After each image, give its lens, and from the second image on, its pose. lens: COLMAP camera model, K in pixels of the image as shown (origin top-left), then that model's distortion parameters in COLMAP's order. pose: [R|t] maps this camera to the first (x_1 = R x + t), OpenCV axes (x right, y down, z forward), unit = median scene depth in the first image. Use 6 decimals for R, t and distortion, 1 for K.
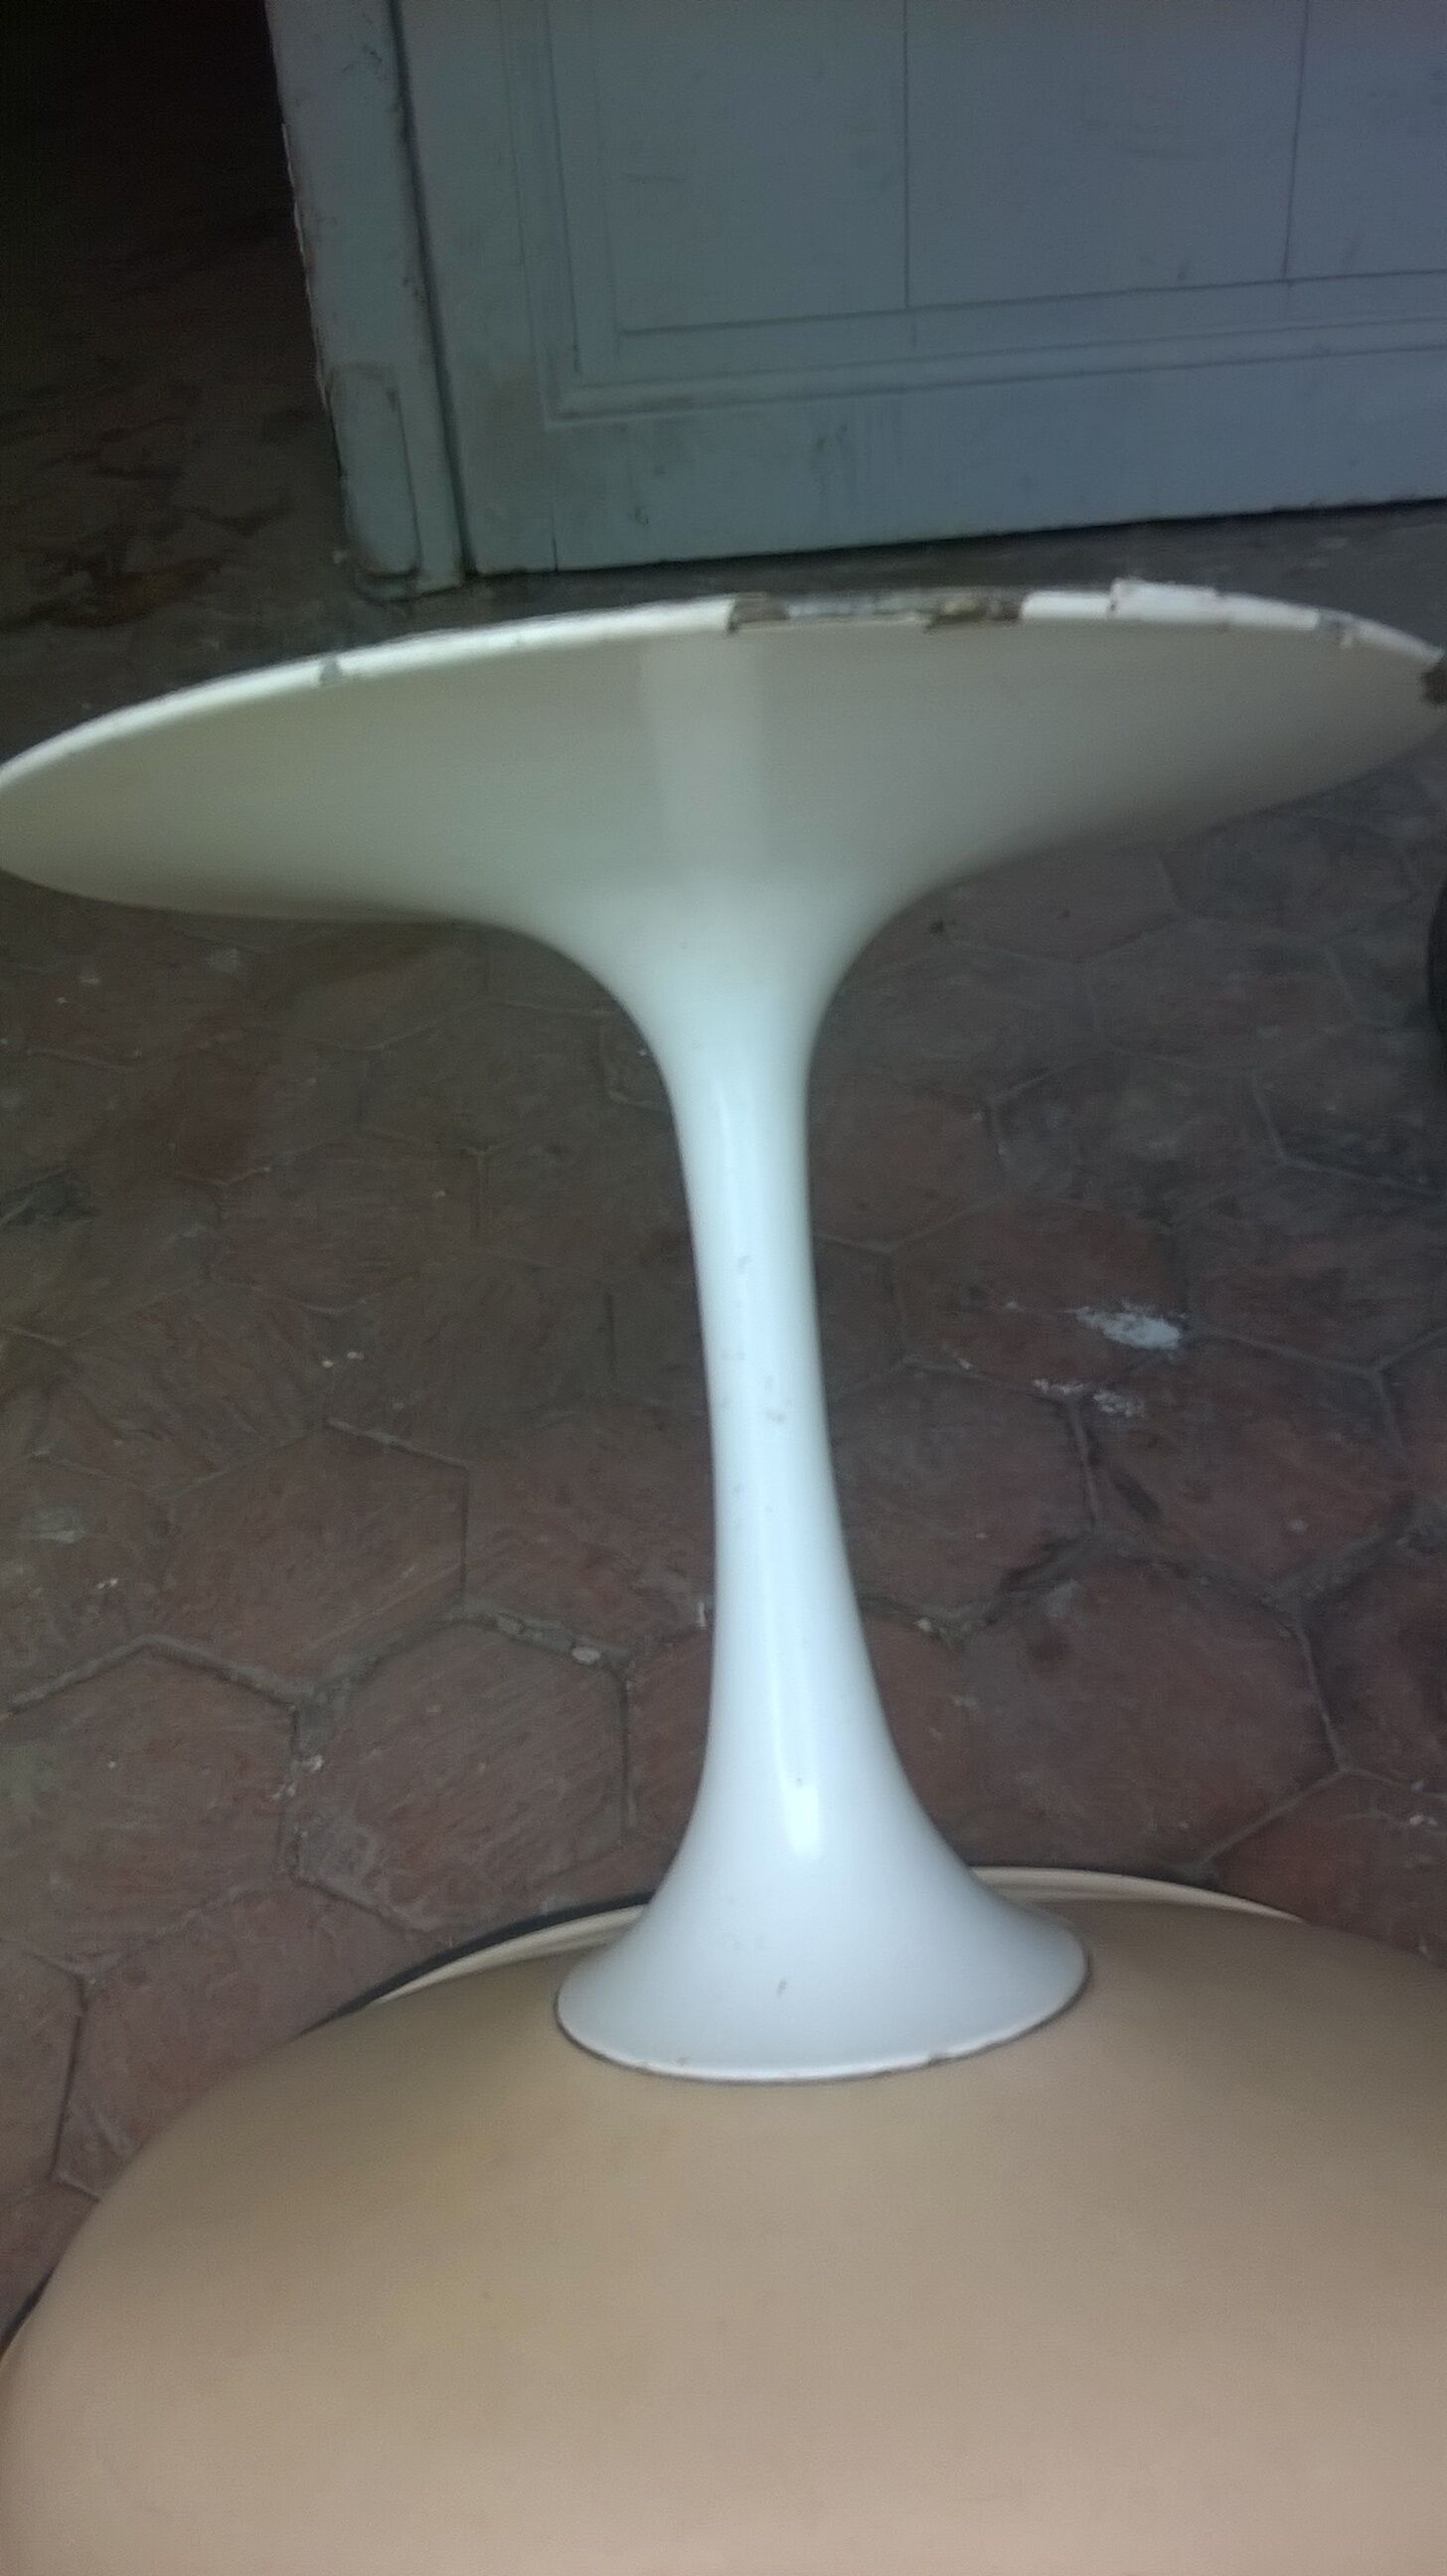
lens RADIAL K [[2265.9, 0, 739.2], [0, 2265.9, 1276.4], [0, 0, 1]] dist [0.030928, -0.152403]
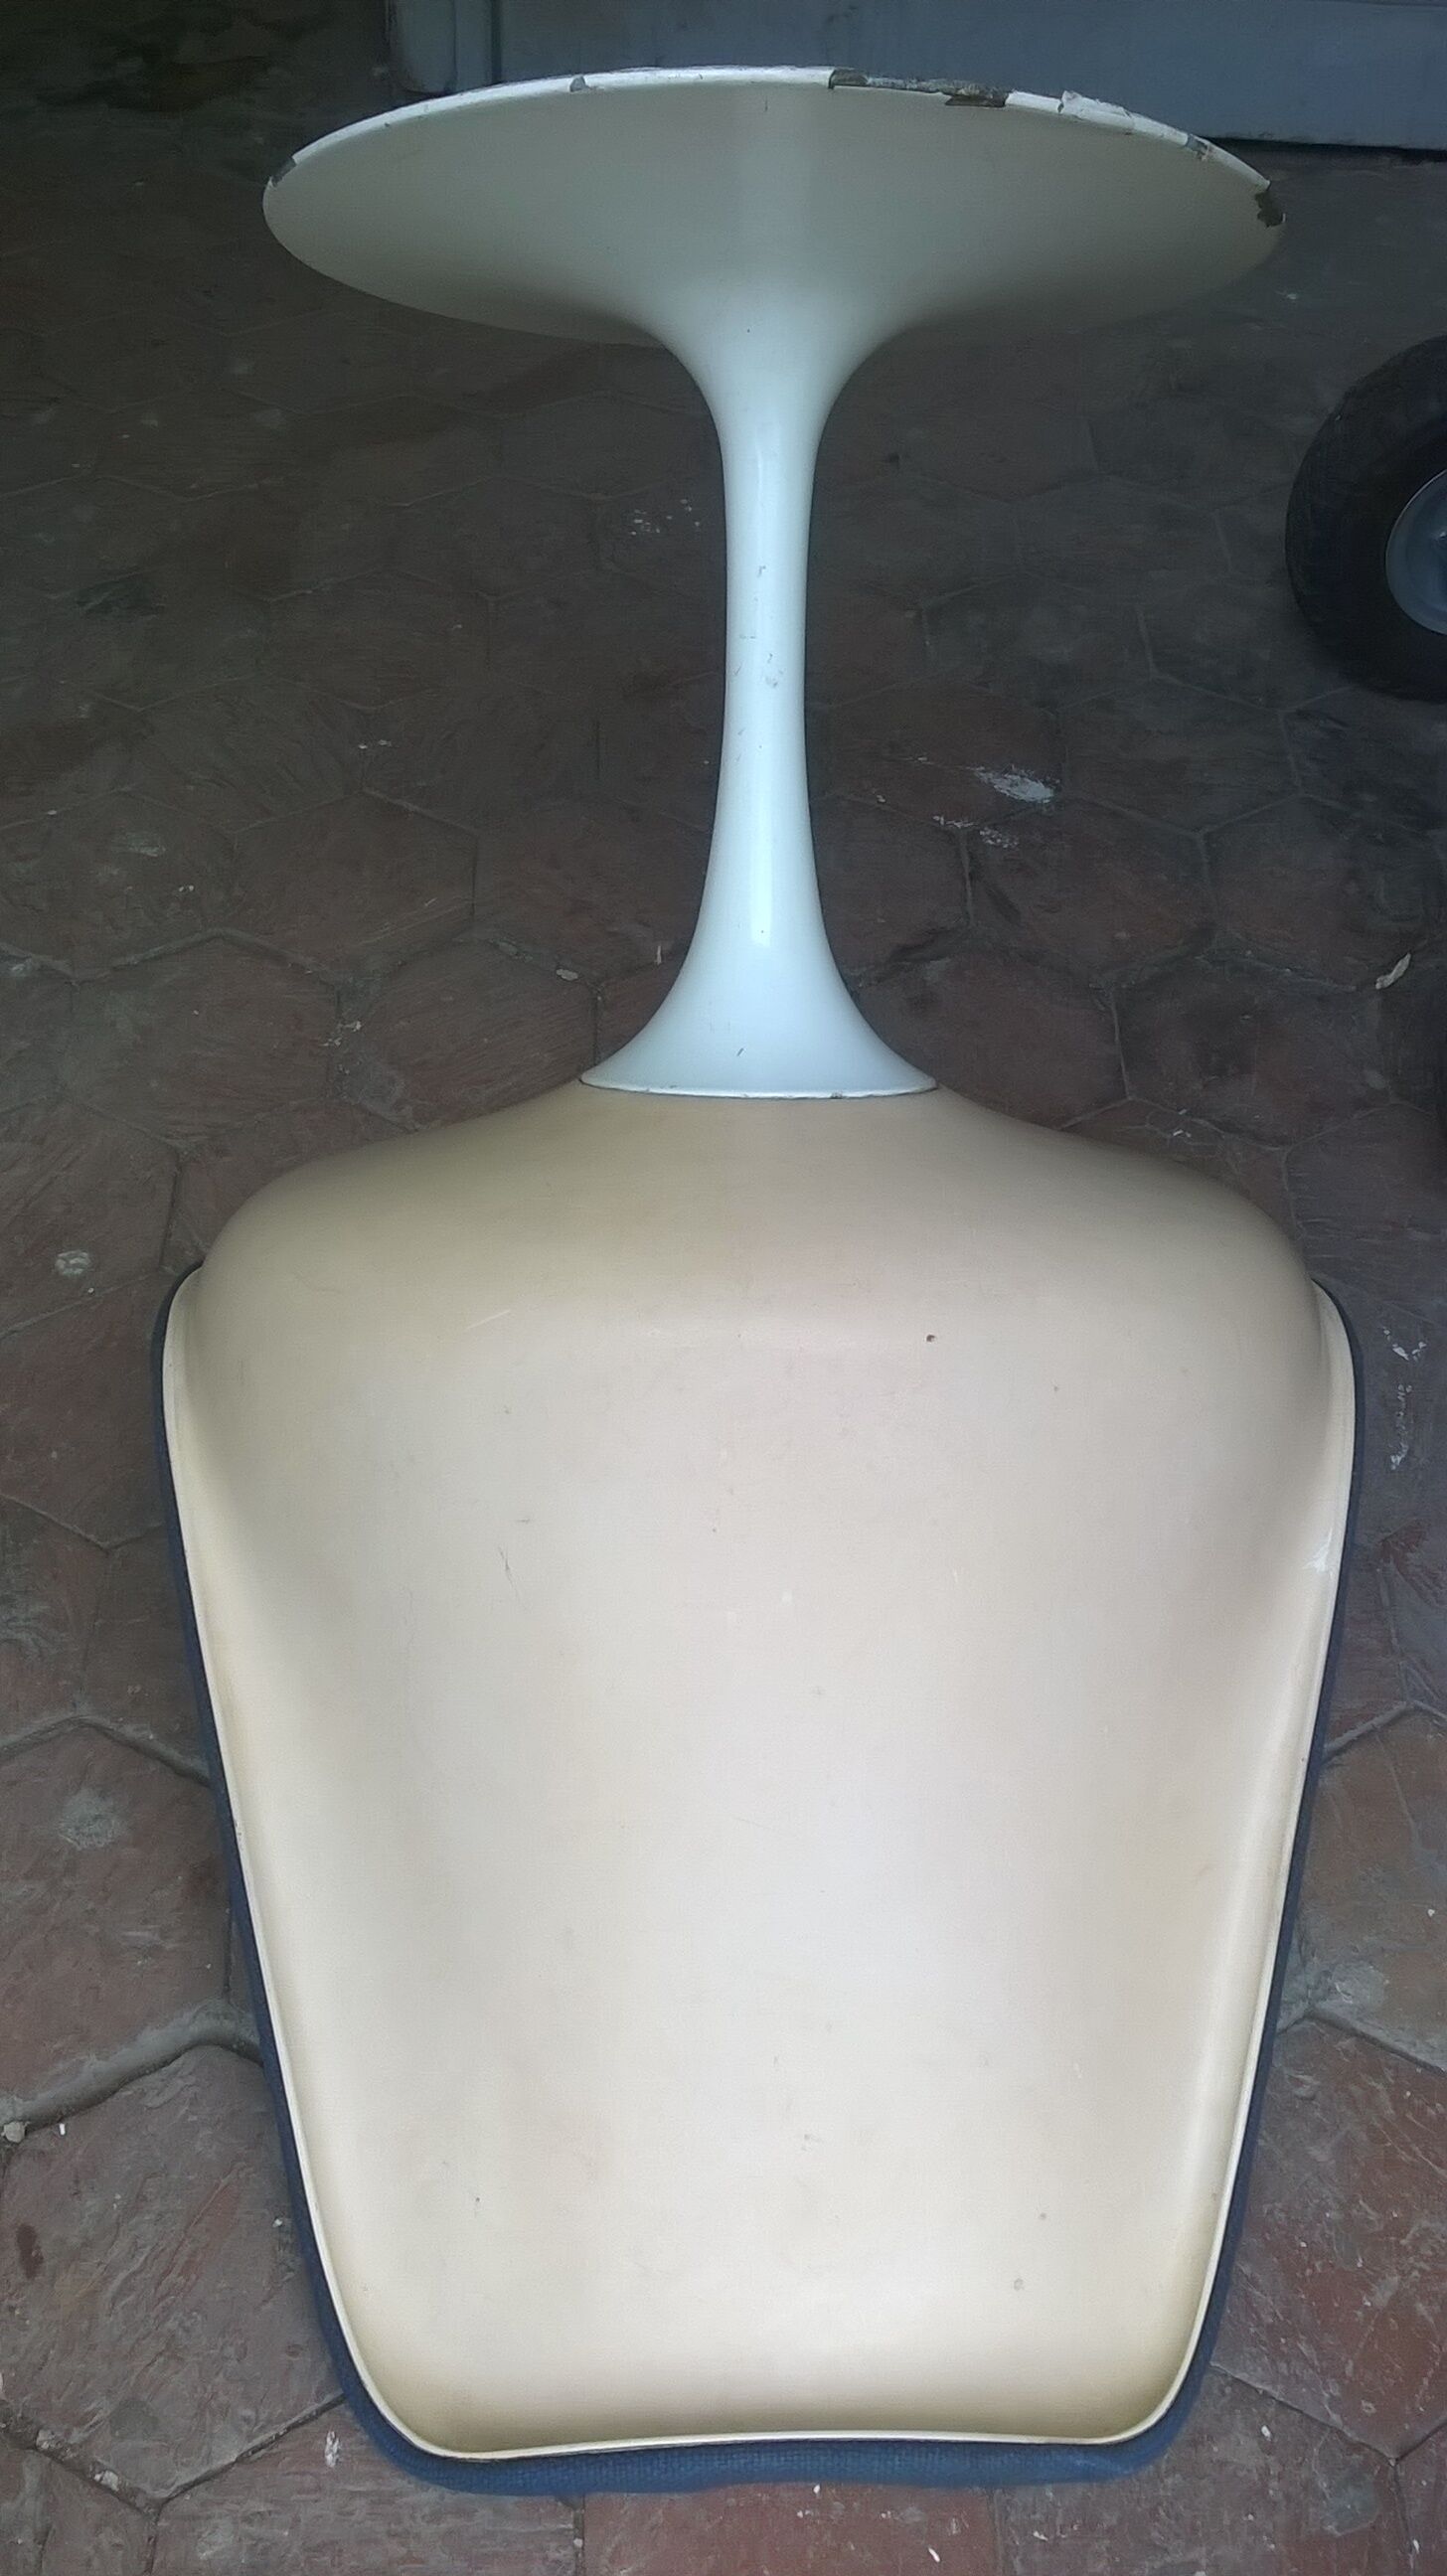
lens RADIAL K [[2265.9, 0, 739.0], [0, 2265.9, 1312.4], [0, 0, 1]] dist [0.030928, -0.152403]
pose [[0.992956, 0.096413, 0.068863, -0.040475], [-0.106352, 0.981469, 0.159397, 0.138449], [-0.052219, -0.165598, 0.984810, -0.302498]]
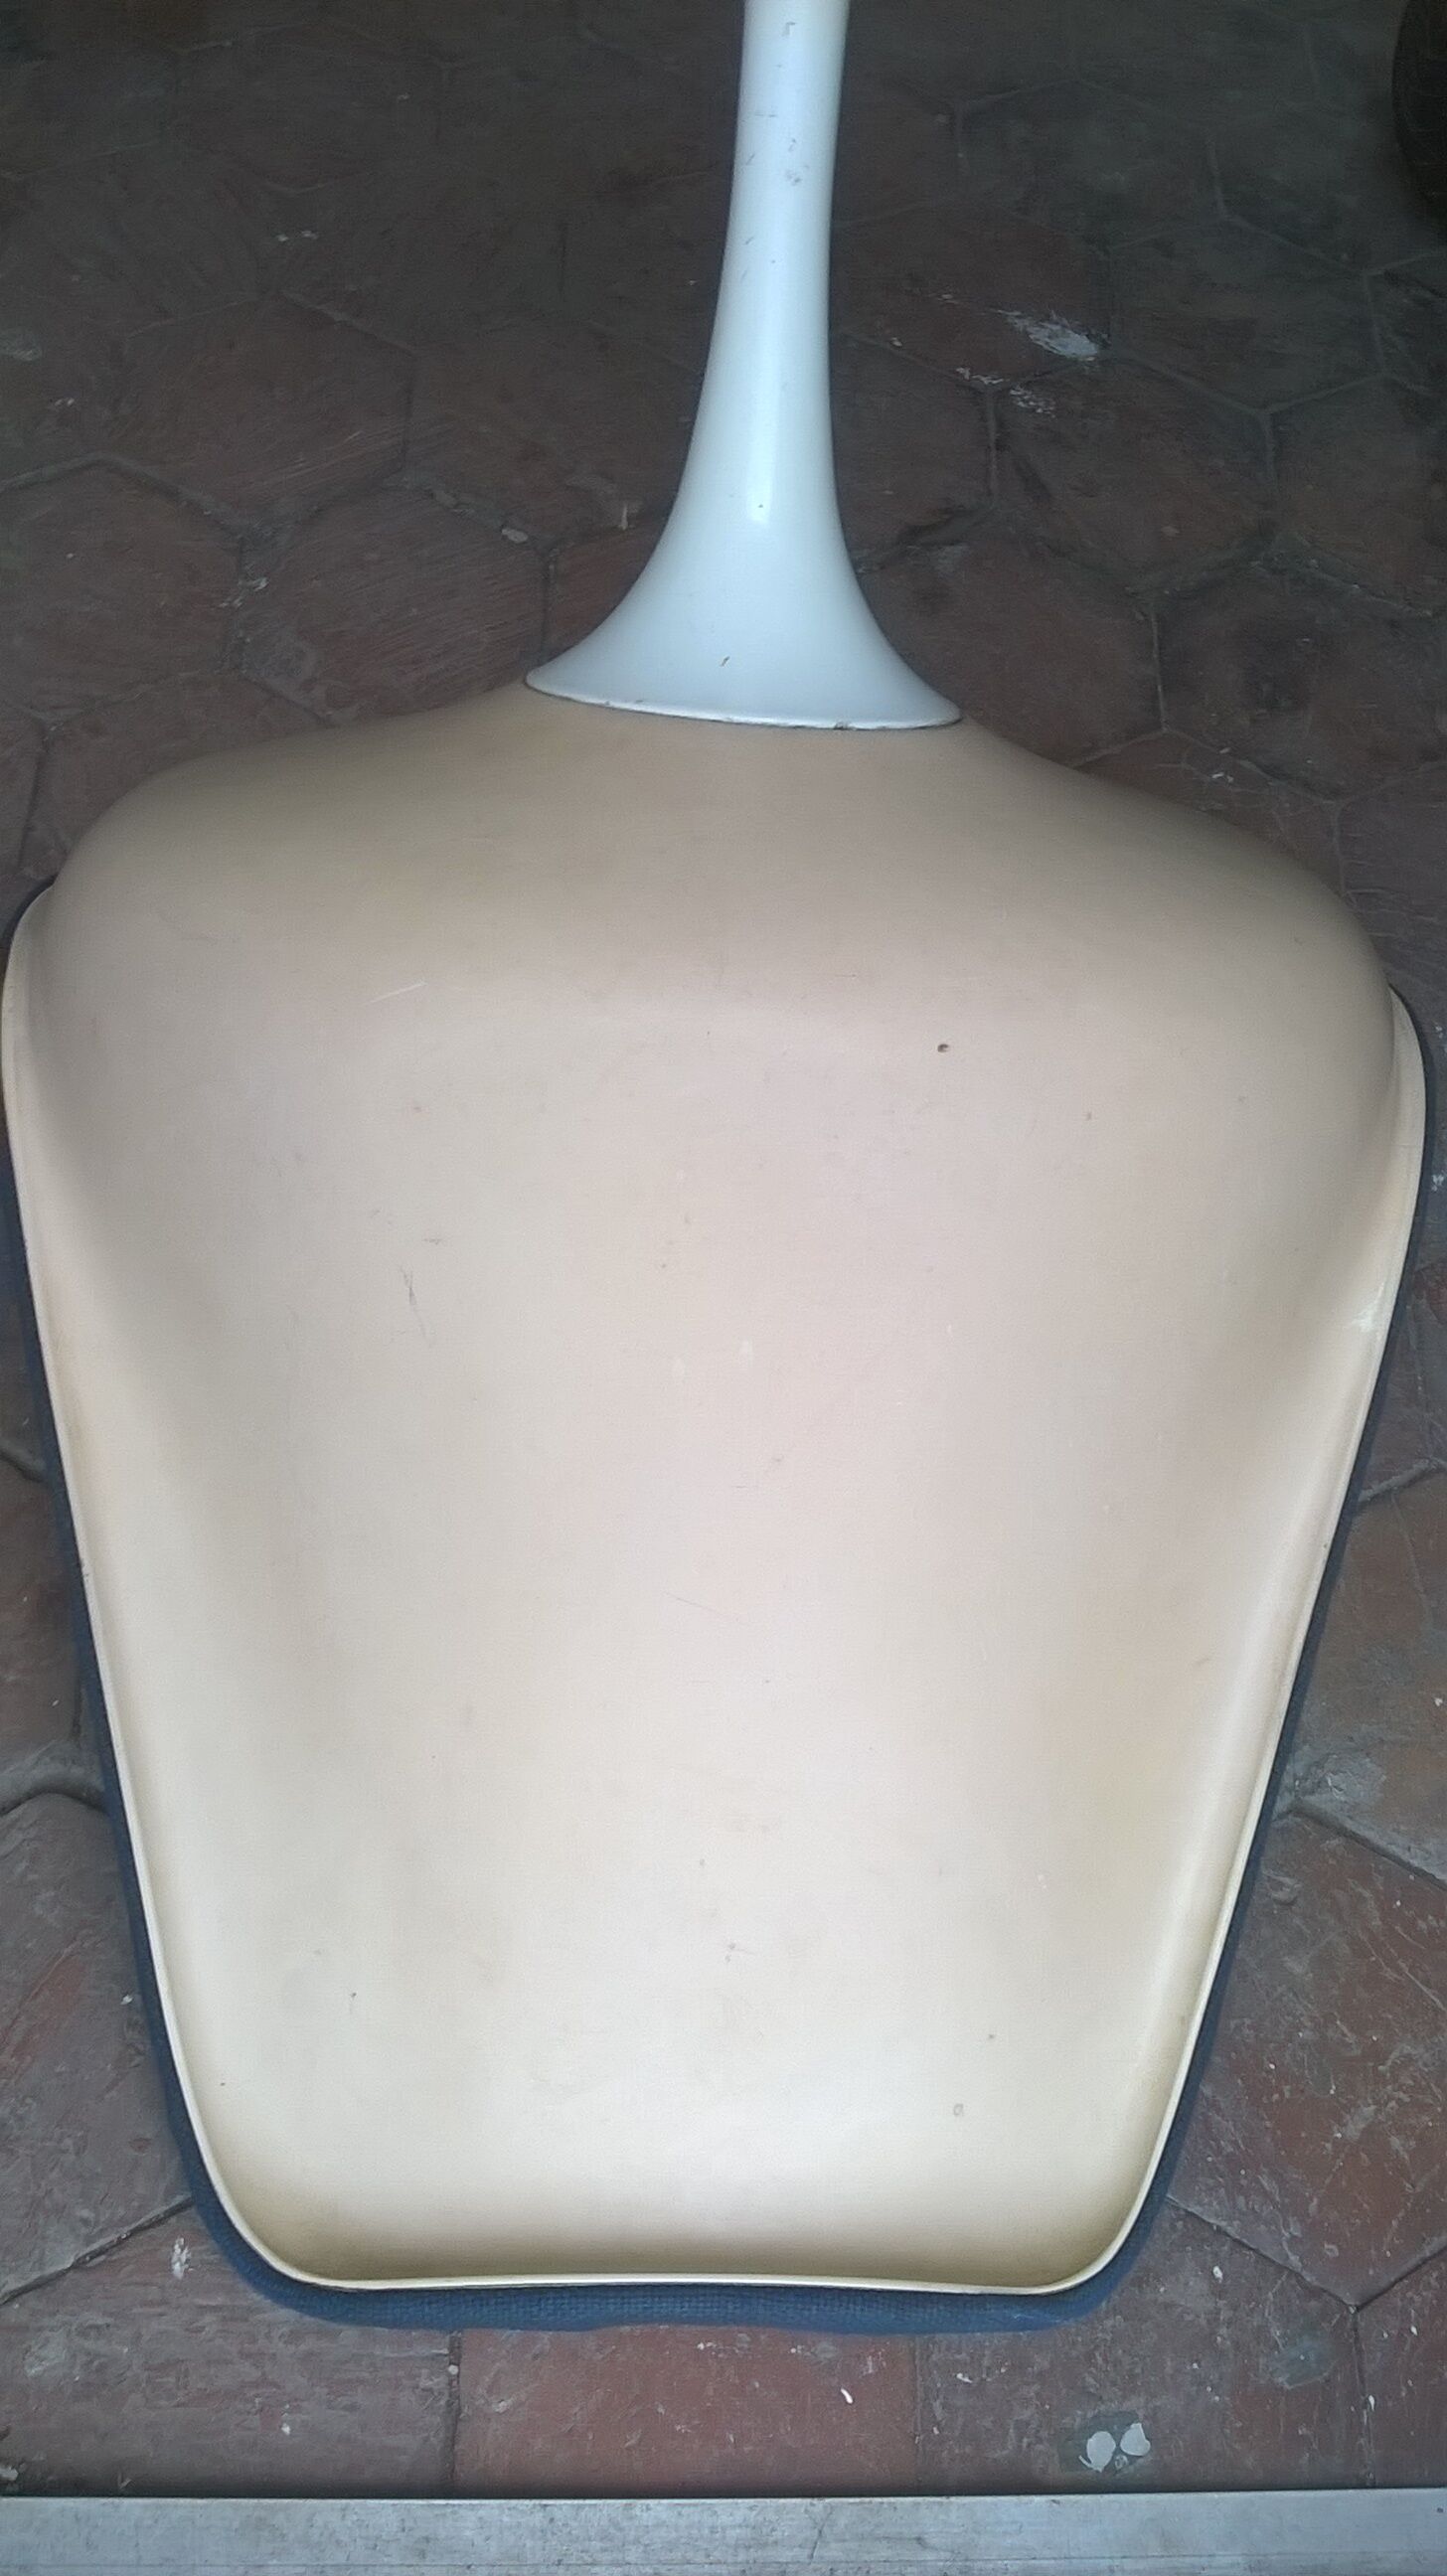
lens RADIAL K [[2265.9, 0, 740.1], [0, 2265.9, 1313.9], [0, 0, 1]] dist [0.030928, -0.152403]
pose [[0.983342, 0.134804, 0.121932, -0.043262], [-0.168348, 0.928395, 0.331272, 0.133617], [-0.068544, -0.346281, 0.935624, -0.153360]]
